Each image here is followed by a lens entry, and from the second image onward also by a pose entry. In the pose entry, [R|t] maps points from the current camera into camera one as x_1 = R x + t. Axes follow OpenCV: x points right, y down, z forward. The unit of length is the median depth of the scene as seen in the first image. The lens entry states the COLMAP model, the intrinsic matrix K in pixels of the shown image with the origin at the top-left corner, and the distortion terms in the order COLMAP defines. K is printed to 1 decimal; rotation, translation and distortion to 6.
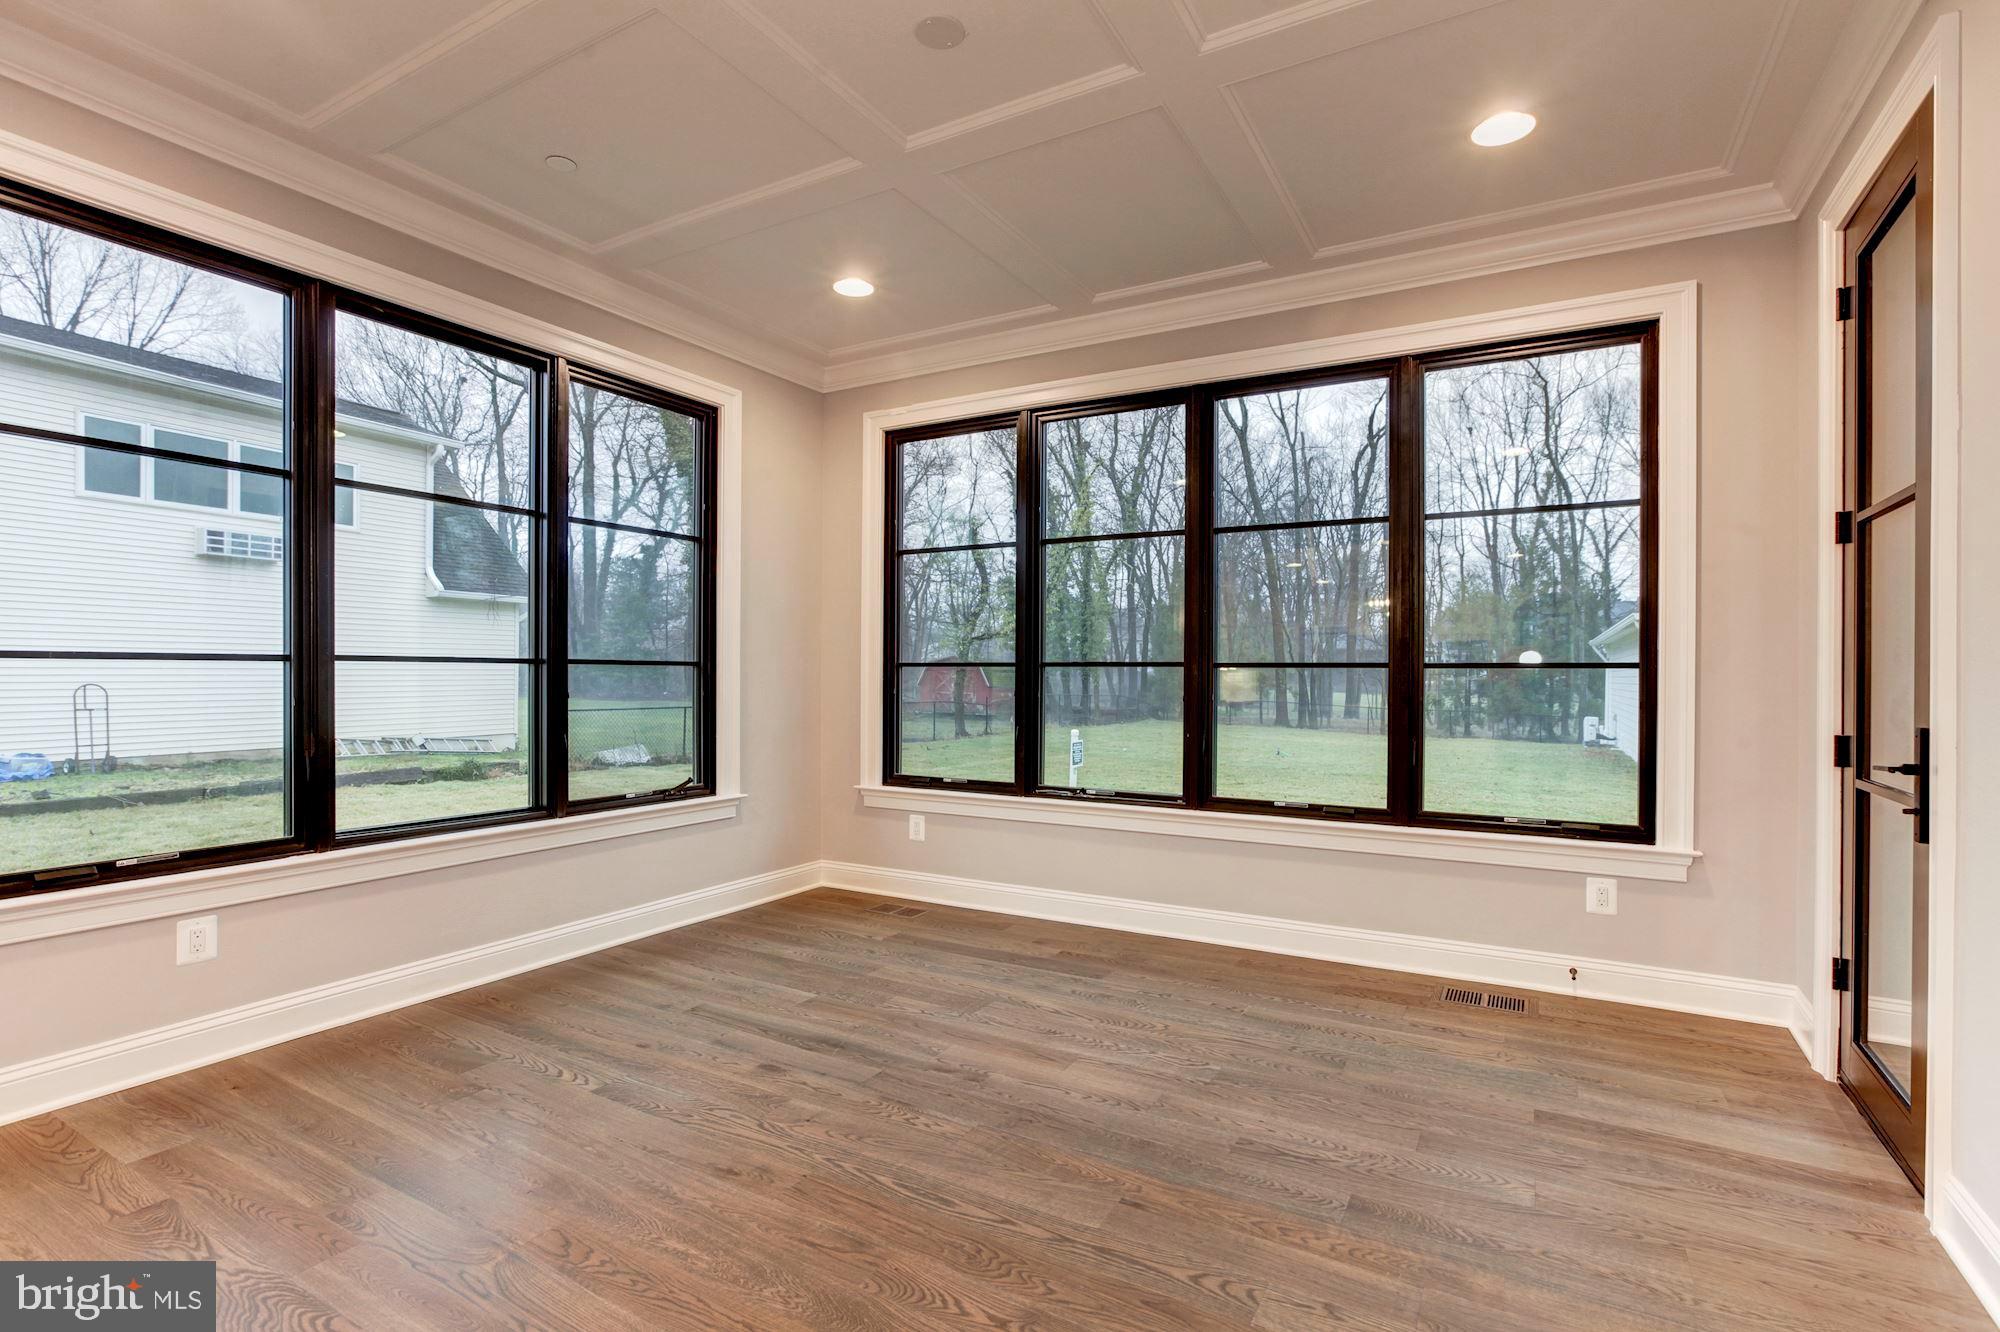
lens RADIAL K [[928.5, 0, 992.9], [0, 928.5, 671.5], [0, 0, 1]] dist [-0.032815, 0.008255]
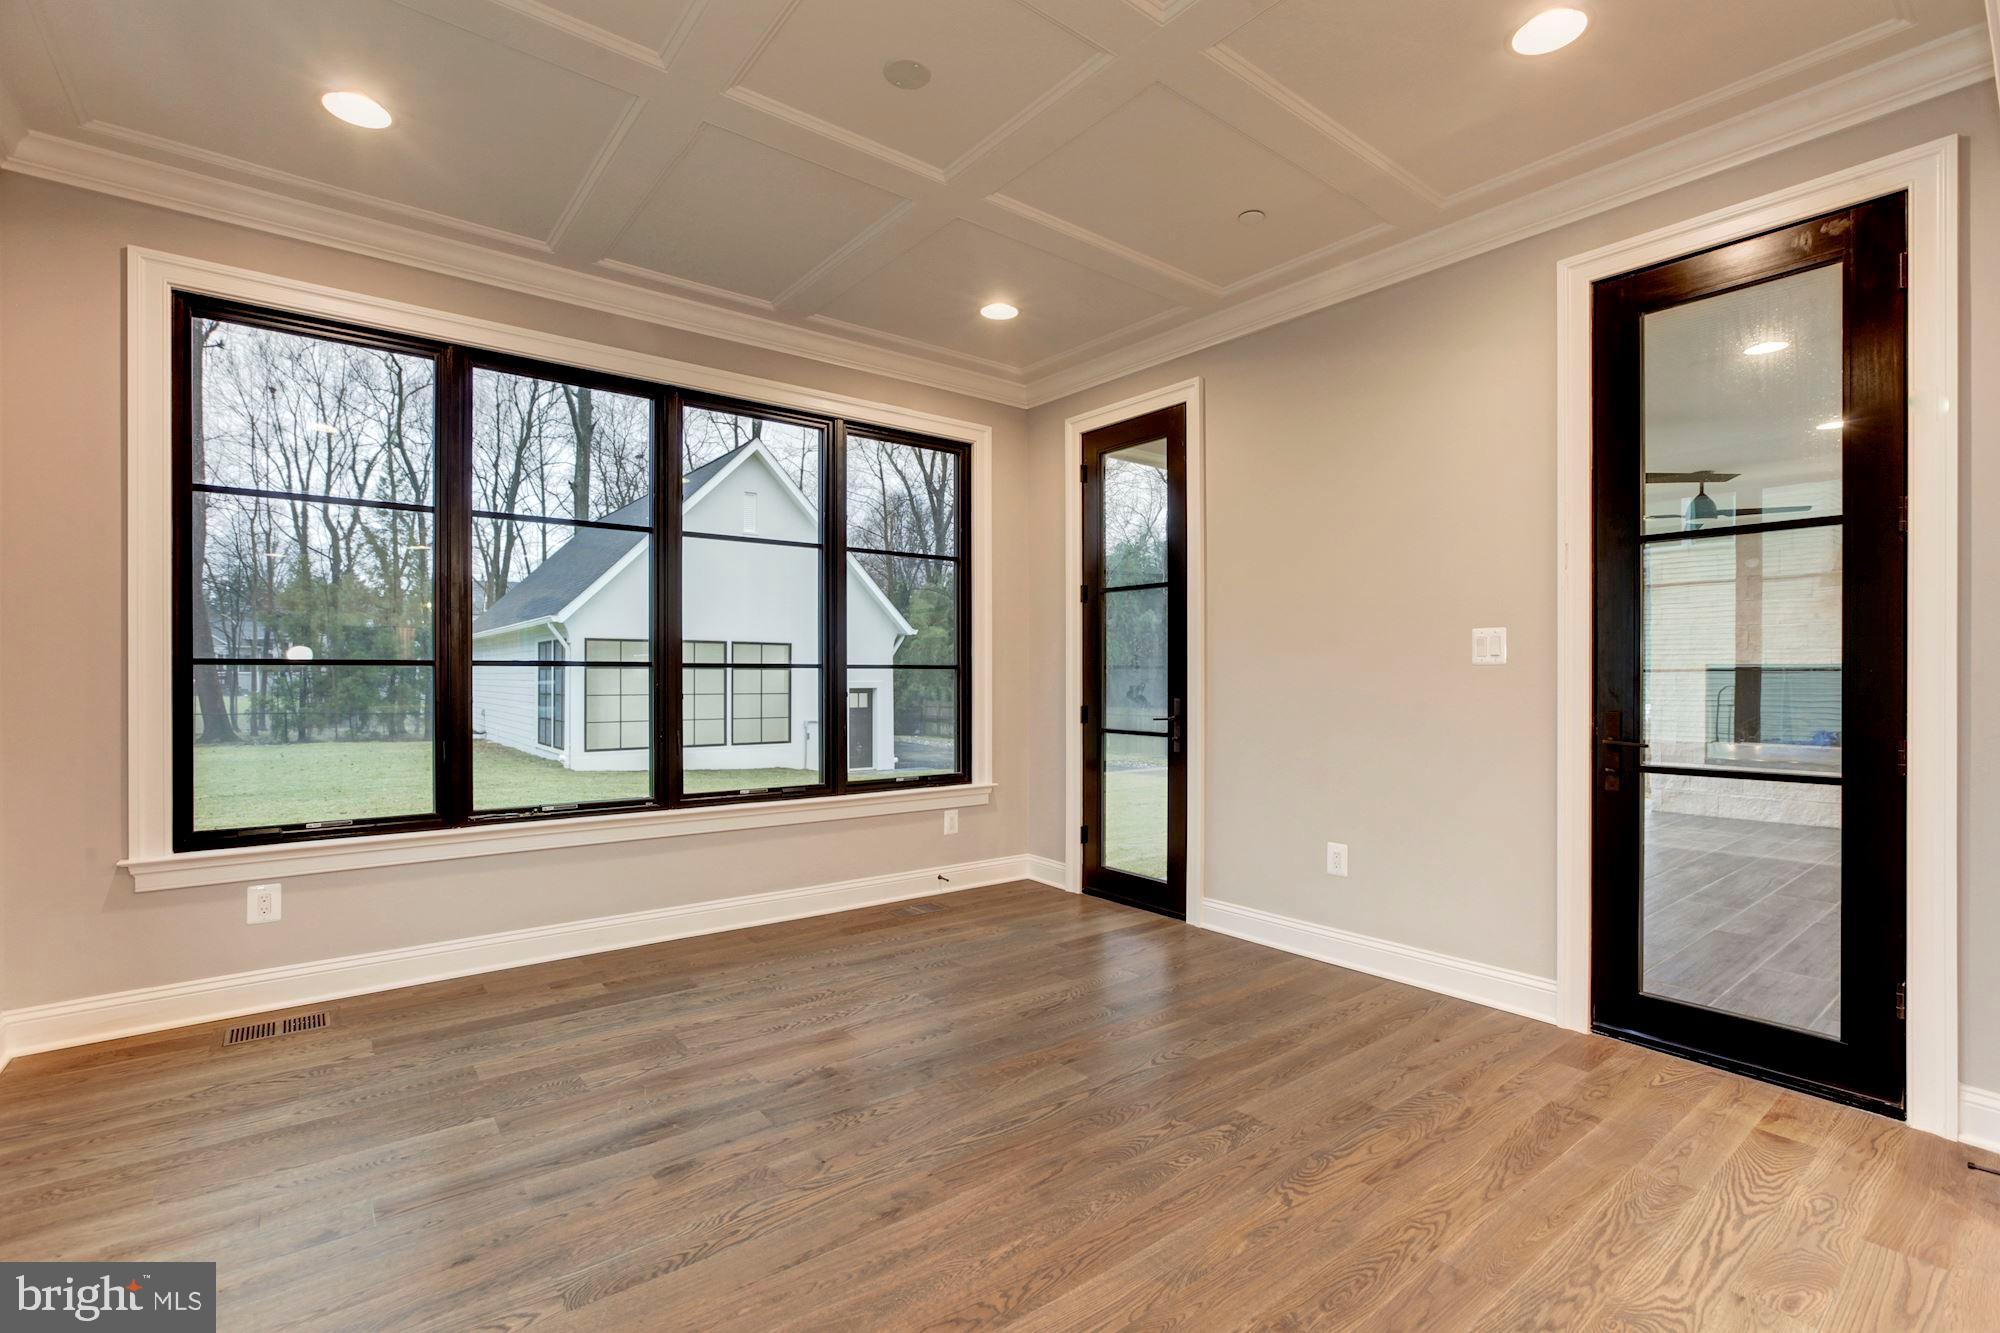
lens RADIAL K [[928.5, 0, 1040.1], [0, 928.5, 662.6], [0, 0, 1]] dist [-0.032815, 0.008255]
pose [[0.347996, 0.007015, 0.937470, -0.668365], [-0.001548, 0.999975, -0.006908, -0.003550], [-0.937495, 0.000953, 0.347998, 0.322070]]
